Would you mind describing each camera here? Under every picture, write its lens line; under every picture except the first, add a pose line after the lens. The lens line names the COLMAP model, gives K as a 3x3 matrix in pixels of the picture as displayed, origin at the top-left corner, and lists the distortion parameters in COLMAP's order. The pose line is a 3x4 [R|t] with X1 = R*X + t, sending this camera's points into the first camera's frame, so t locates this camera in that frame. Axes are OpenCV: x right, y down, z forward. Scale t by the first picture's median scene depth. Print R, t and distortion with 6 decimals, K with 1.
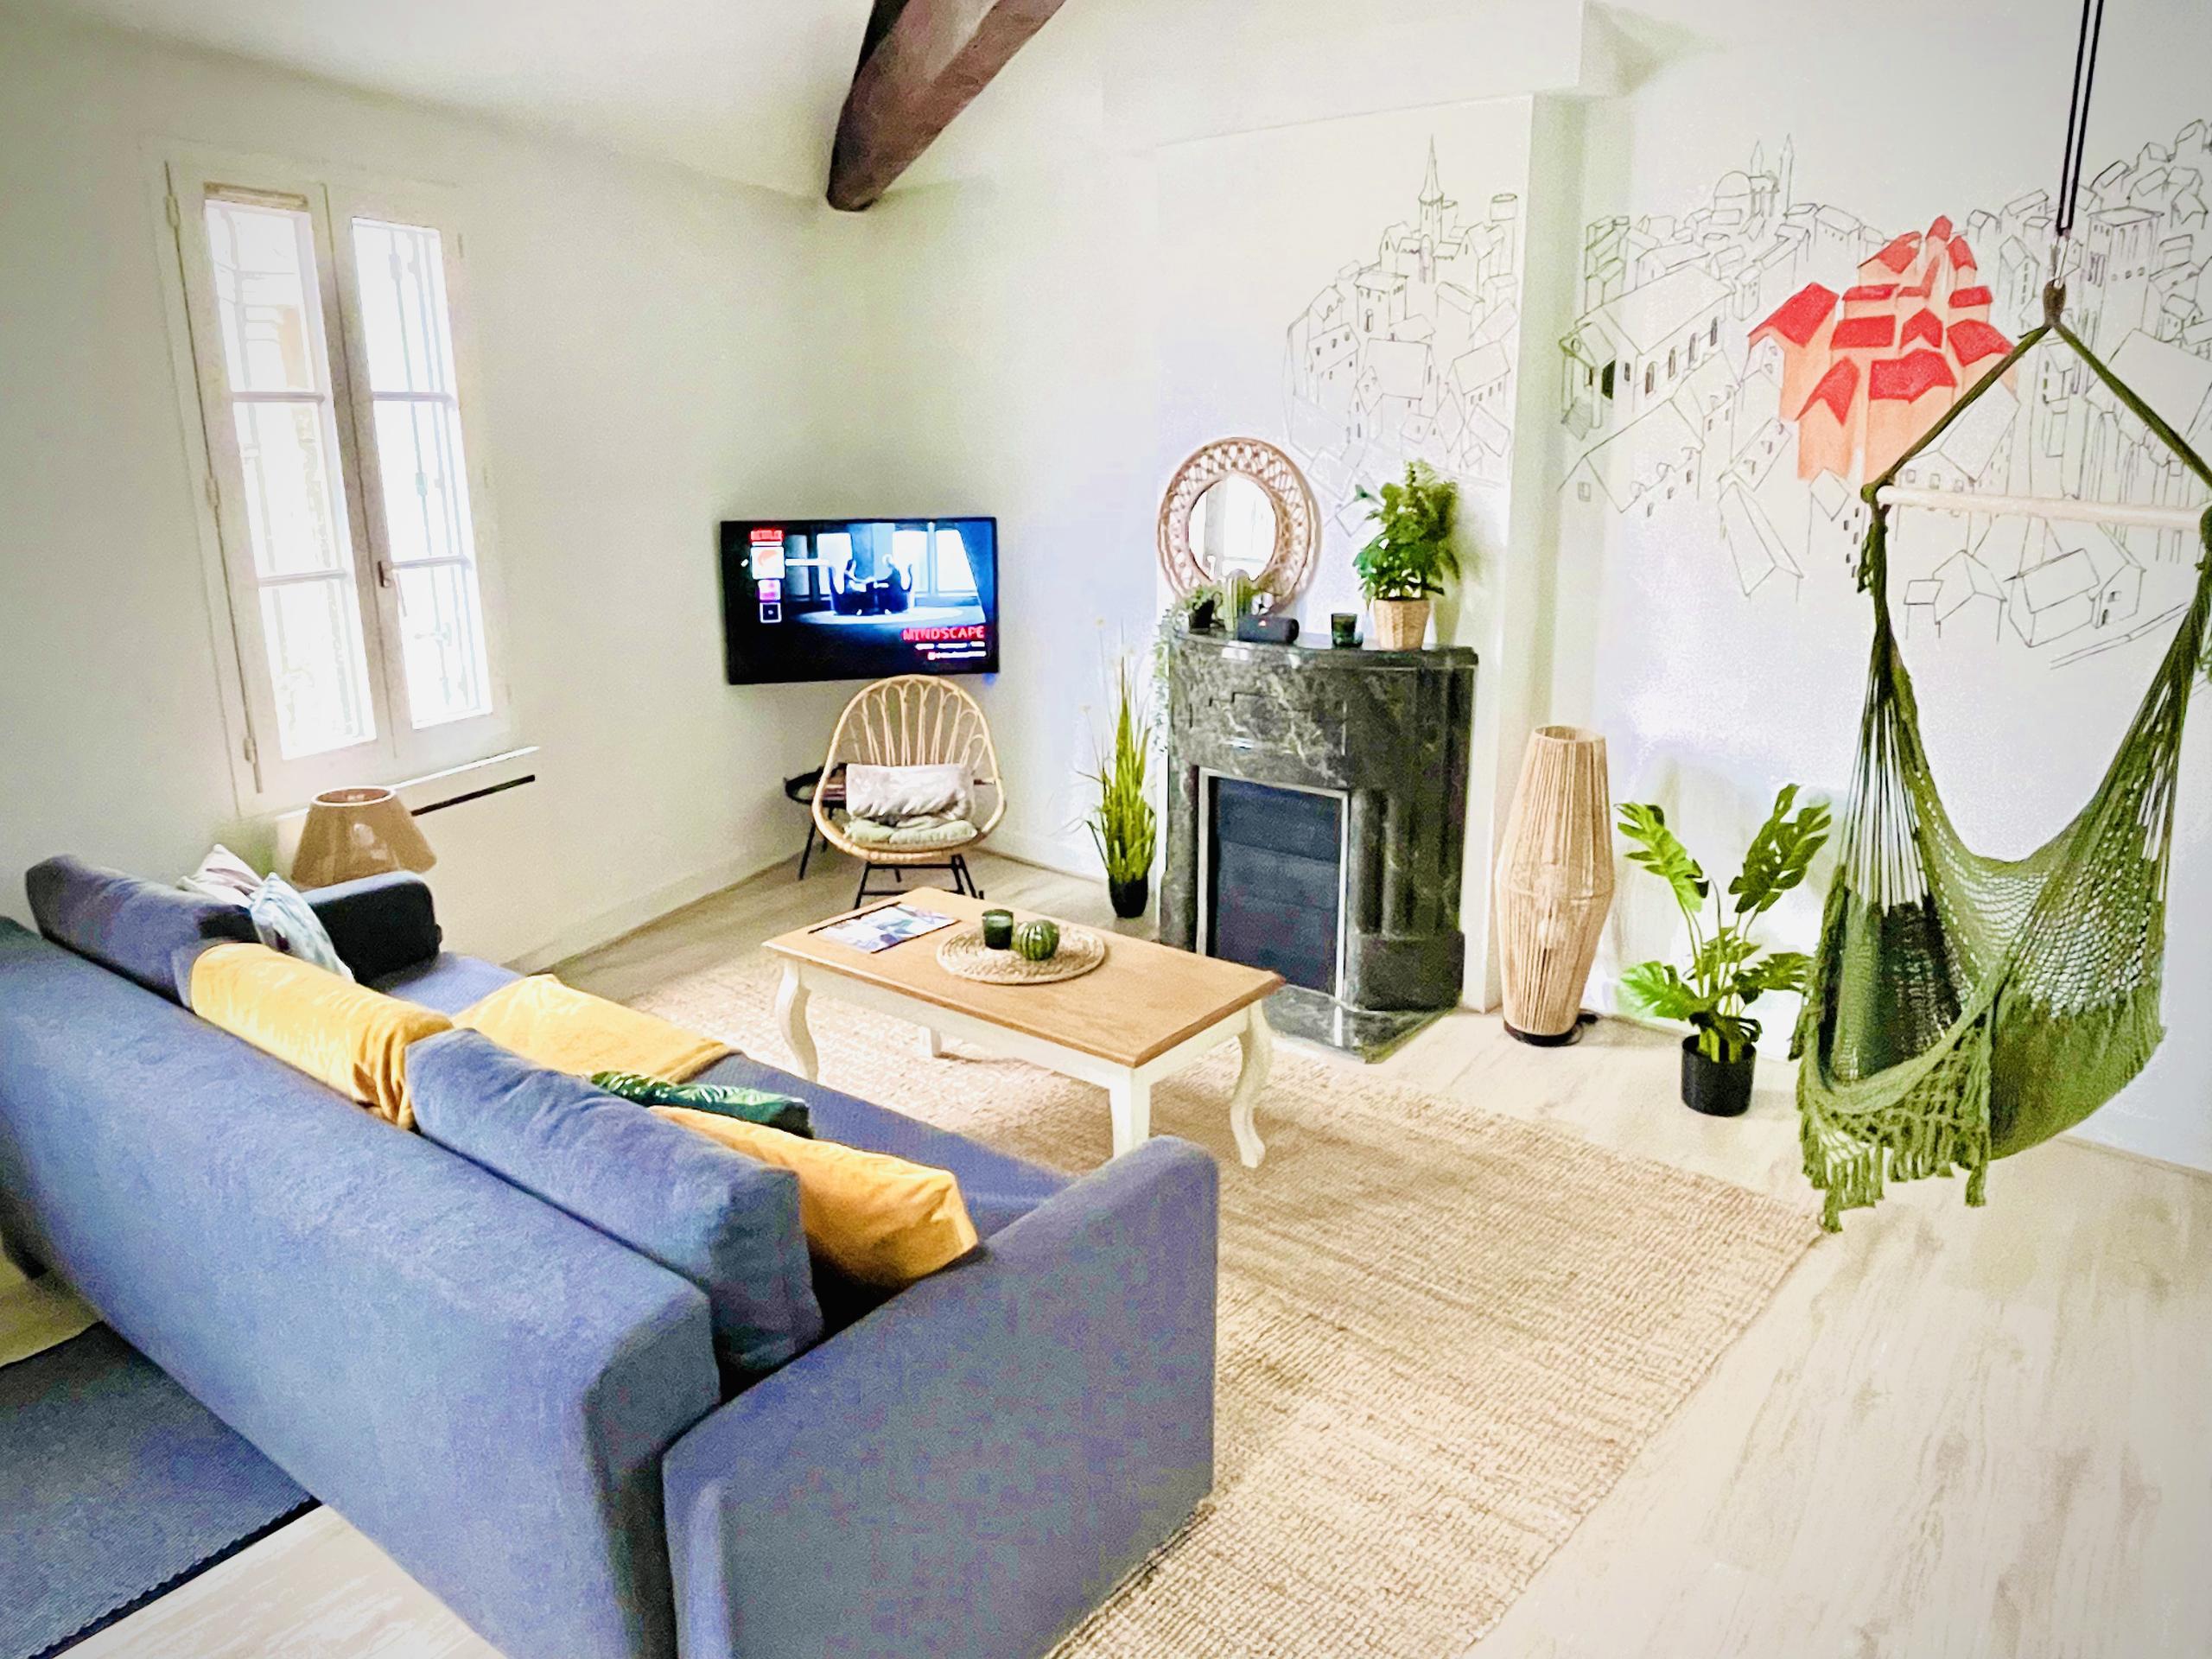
lens RADIAL K [[1531.8, 0, 1106.0], [0, 1531.8, 829.5], [0, 0, 1]] dist [-0.012398, -0.005280]
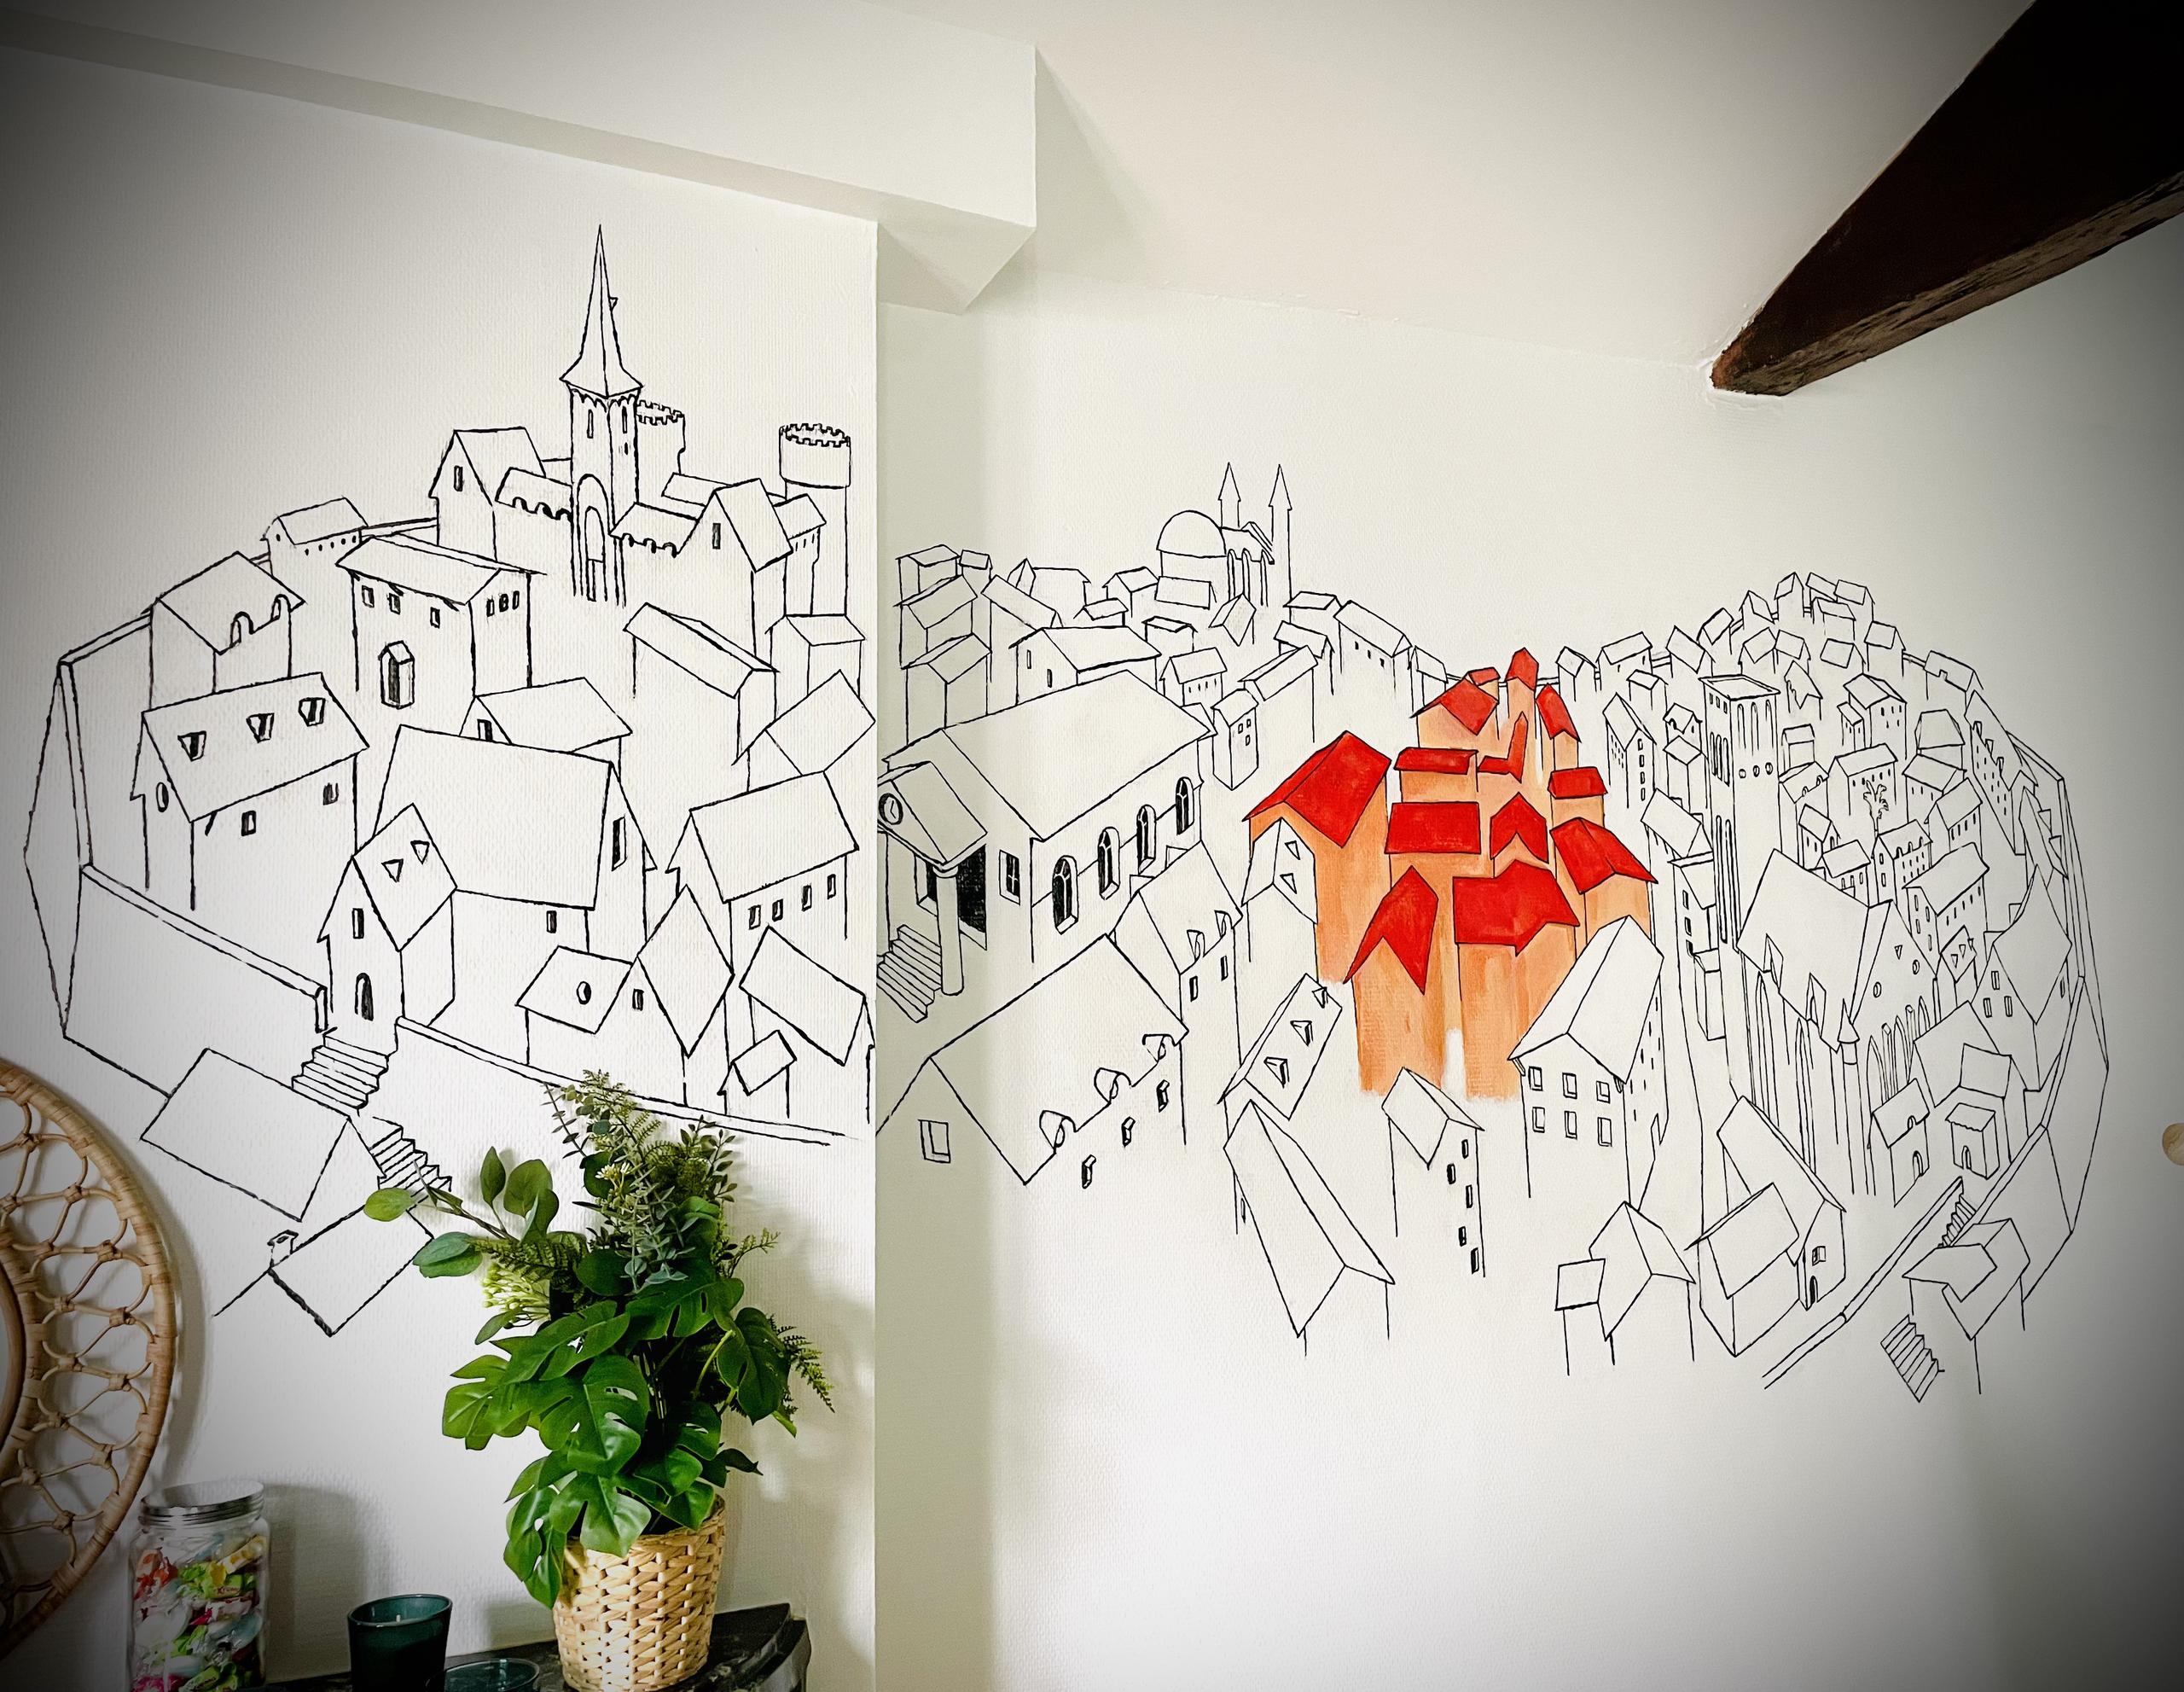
lens RADIAL K [[1689.8, 0, 1094.2], [0, 1689.8, 879.1], [0, 0, 1]] dist [0.070702, -0.001847]
pose [[0.439890, 0.084294, 0.894087, -0.095337], [0.235544, 0.949901, -0.205443, -0.185906], [-0.866612, 0.300969, 0.397998, 0.765663]]
